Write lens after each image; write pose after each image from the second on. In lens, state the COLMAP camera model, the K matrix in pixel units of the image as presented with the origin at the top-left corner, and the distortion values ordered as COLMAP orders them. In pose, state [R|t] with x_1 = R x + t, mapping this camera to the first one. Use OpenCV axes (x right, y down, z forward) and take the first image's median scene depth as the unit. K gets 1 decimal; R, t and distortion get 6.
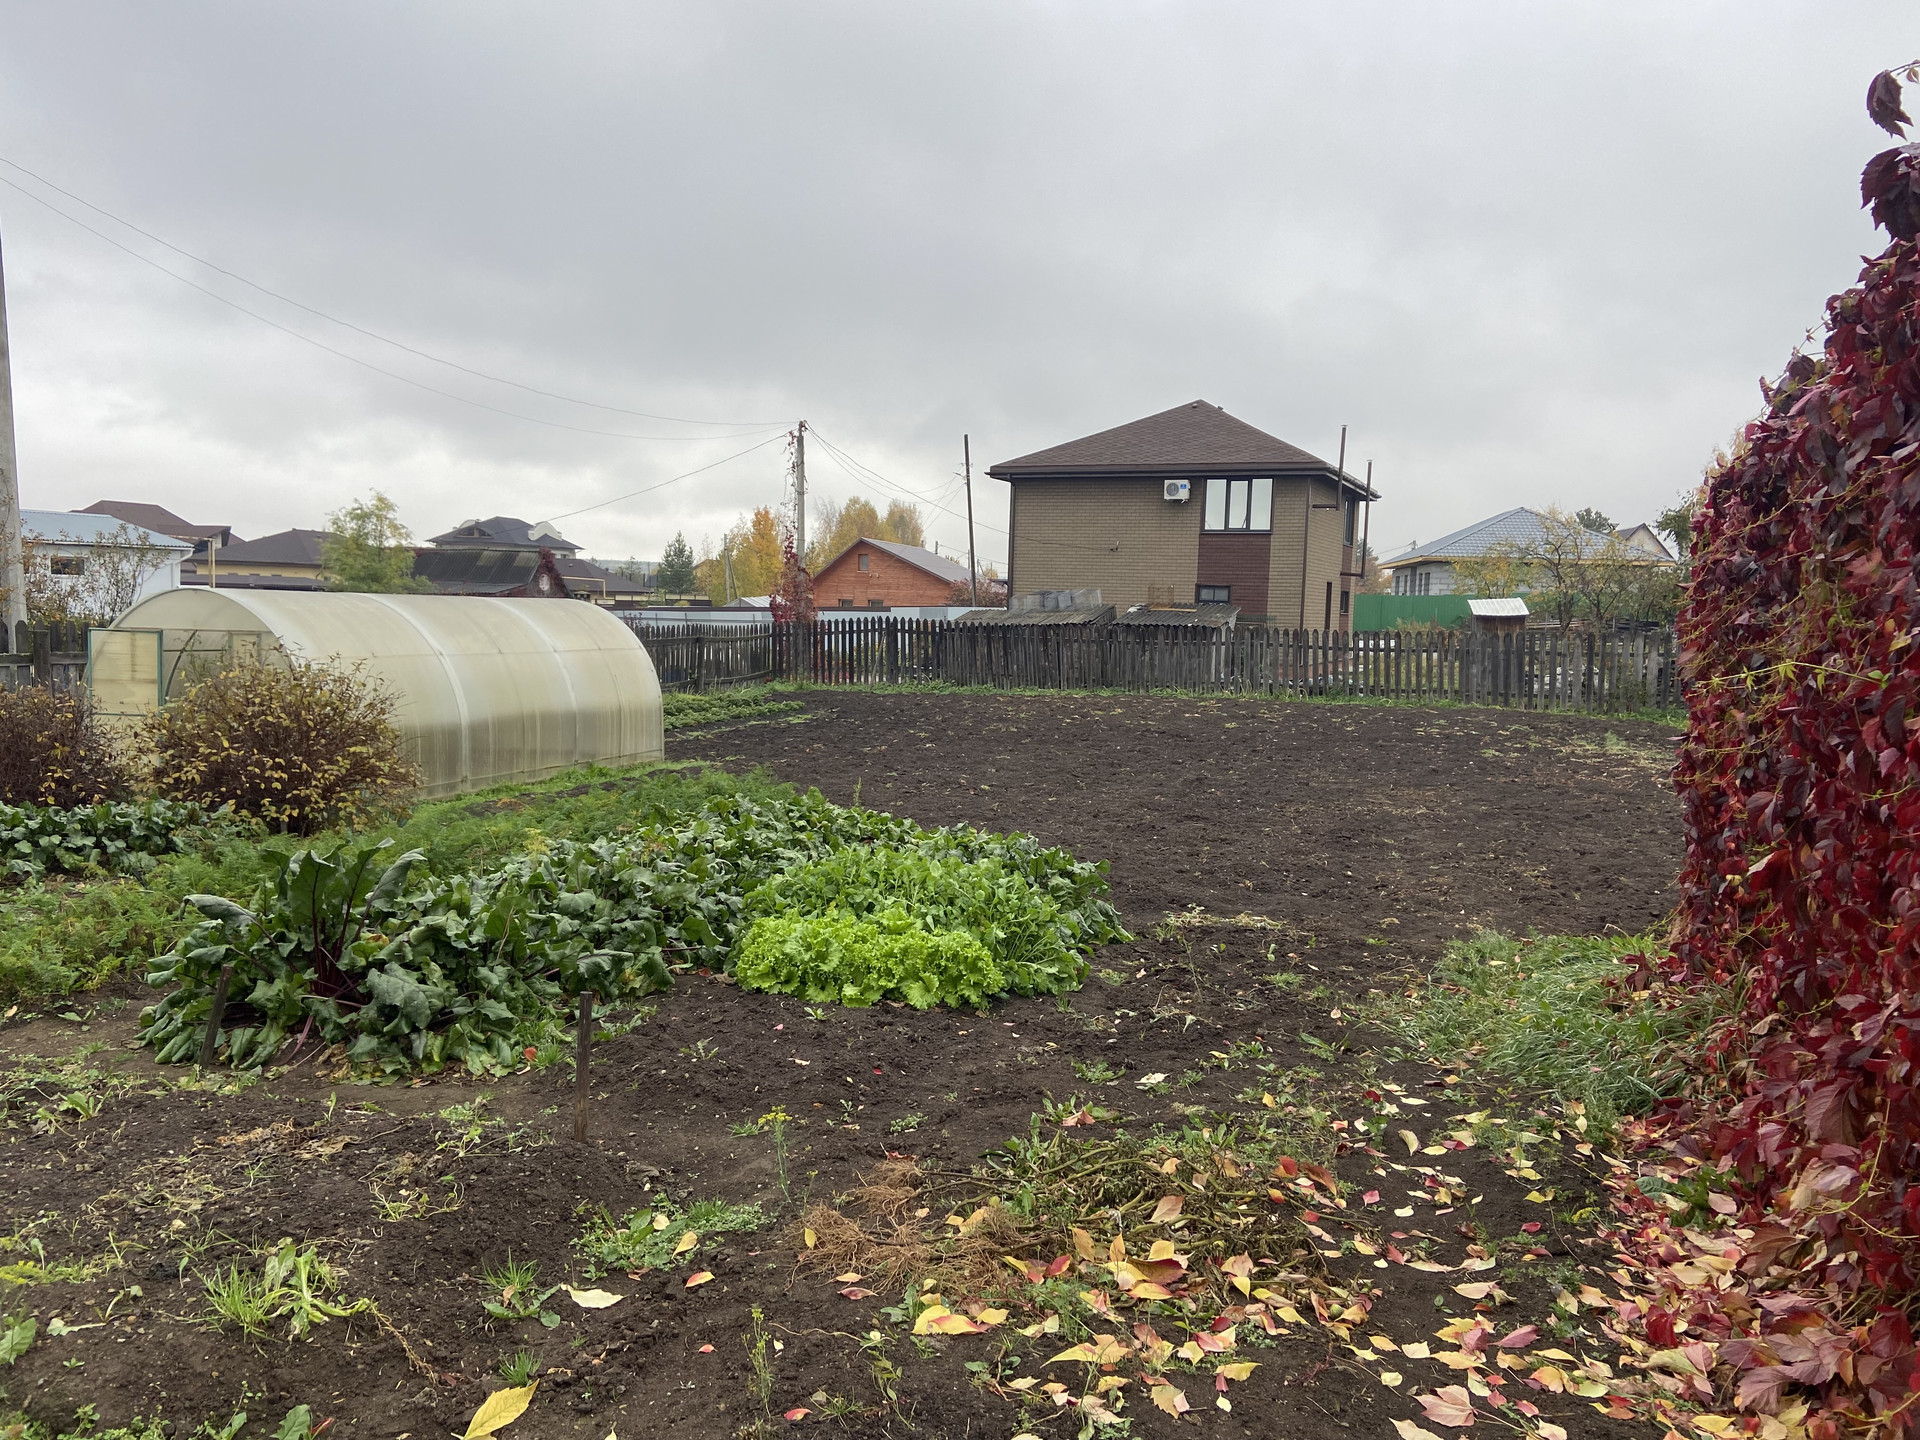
lens RADIAL K [[1445.3, 0, 958.9], [0, 1445.3, 721.6], [0, 0, 1]] dist [0.002147, -0.000132]
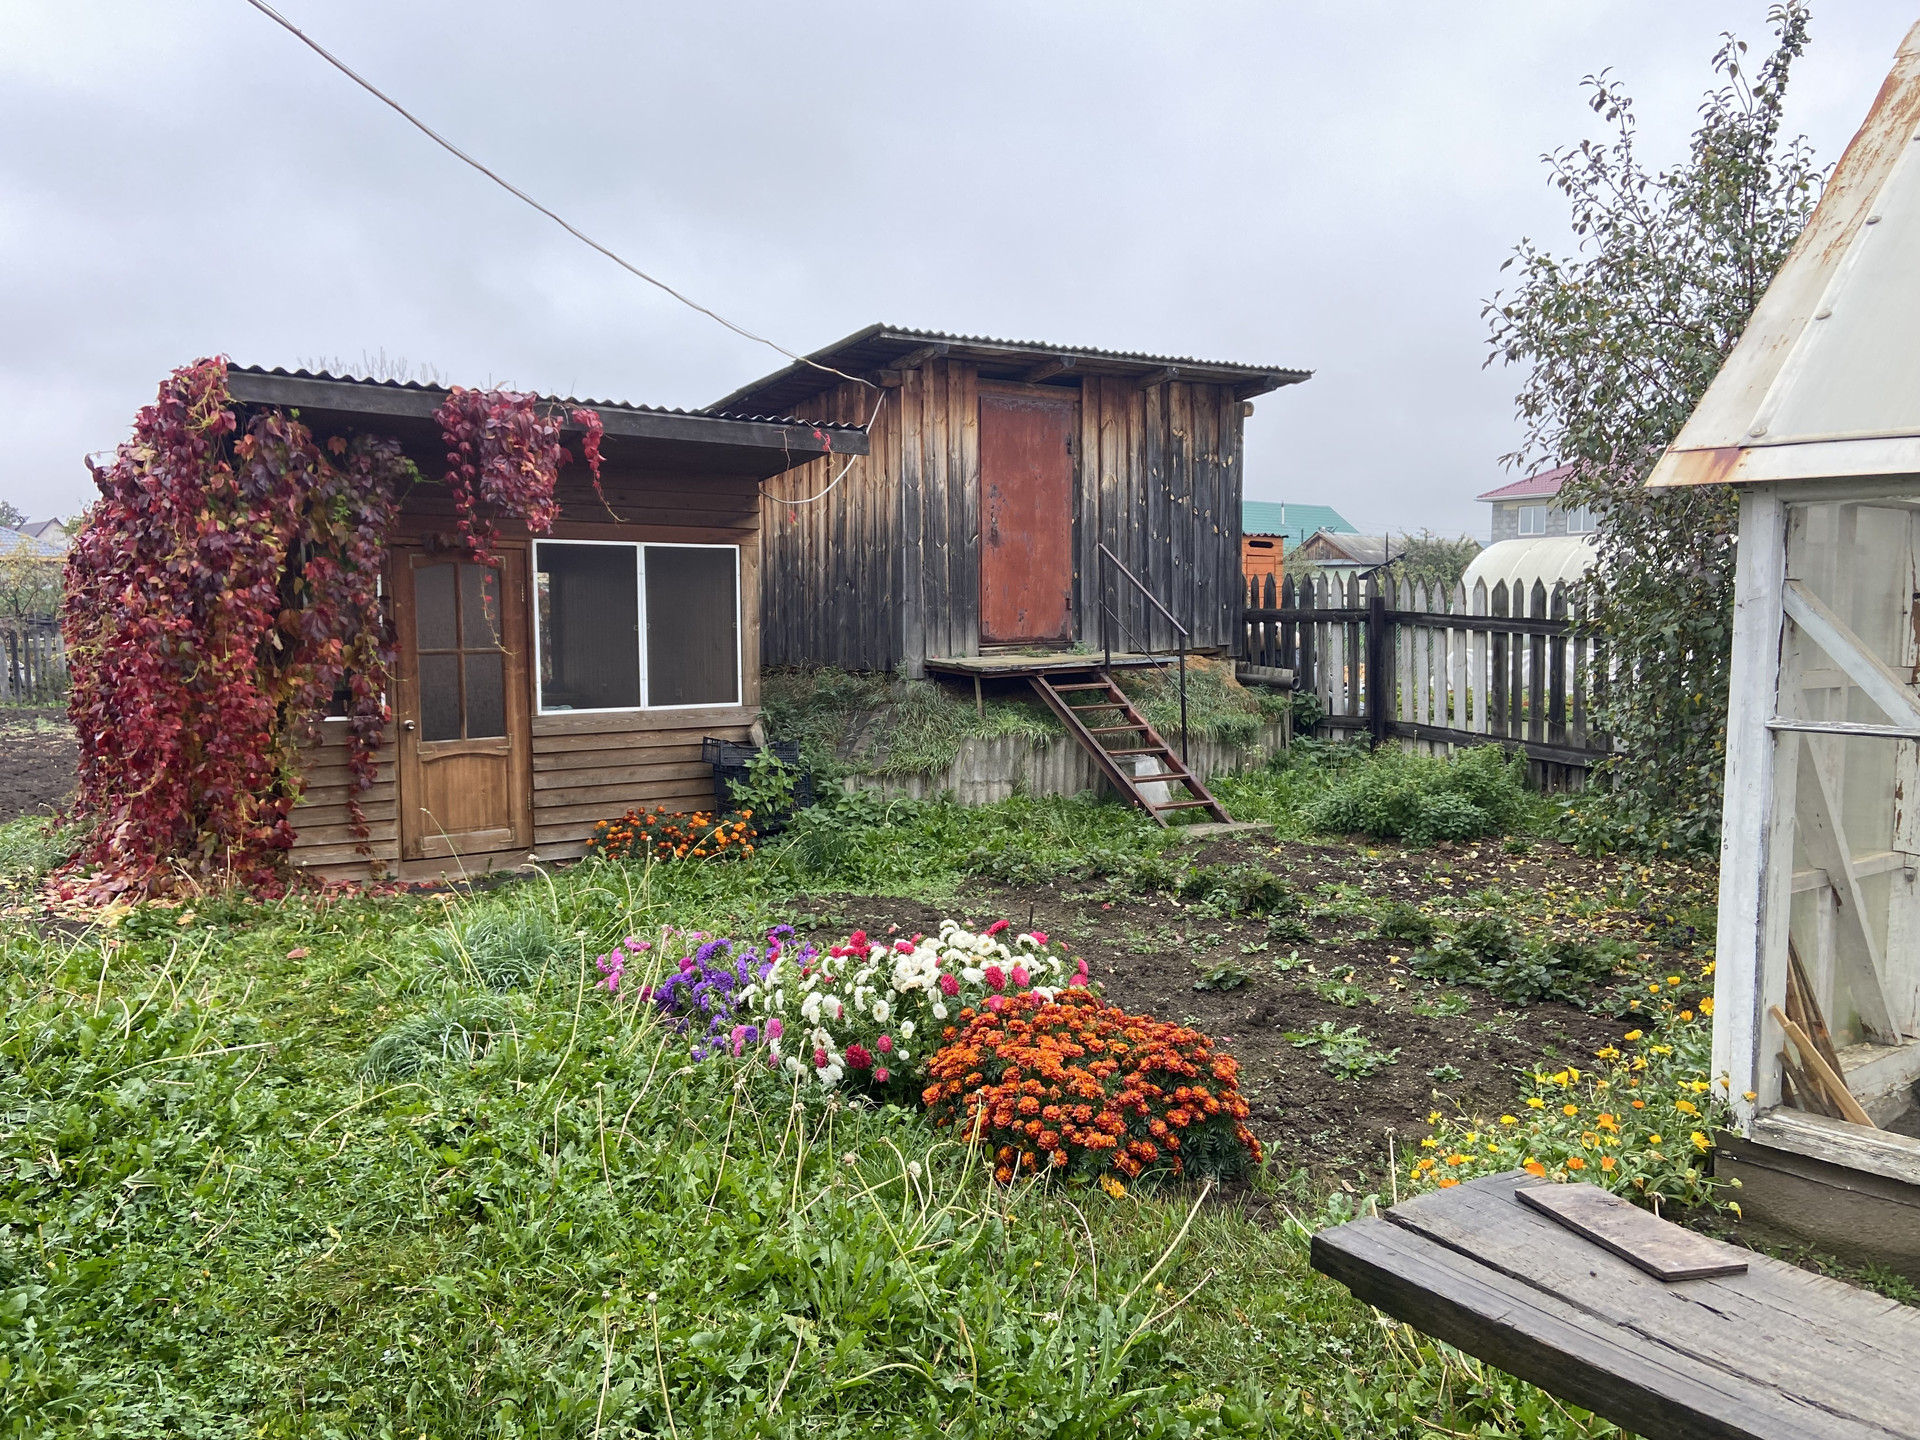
lens RADIAL K [[1445.3, 0, 959.5], [0, 1445.3, 720.1], [0, 0, 1]] dist [0.002147, -0.000132]
pose [[0.547836, -0.103751, 0.830127, -0.076741], [0.095285, 0.993561, 0.061295, 0.005728], [-0.831142, 0.045519, 0.554195, -0.179417]]
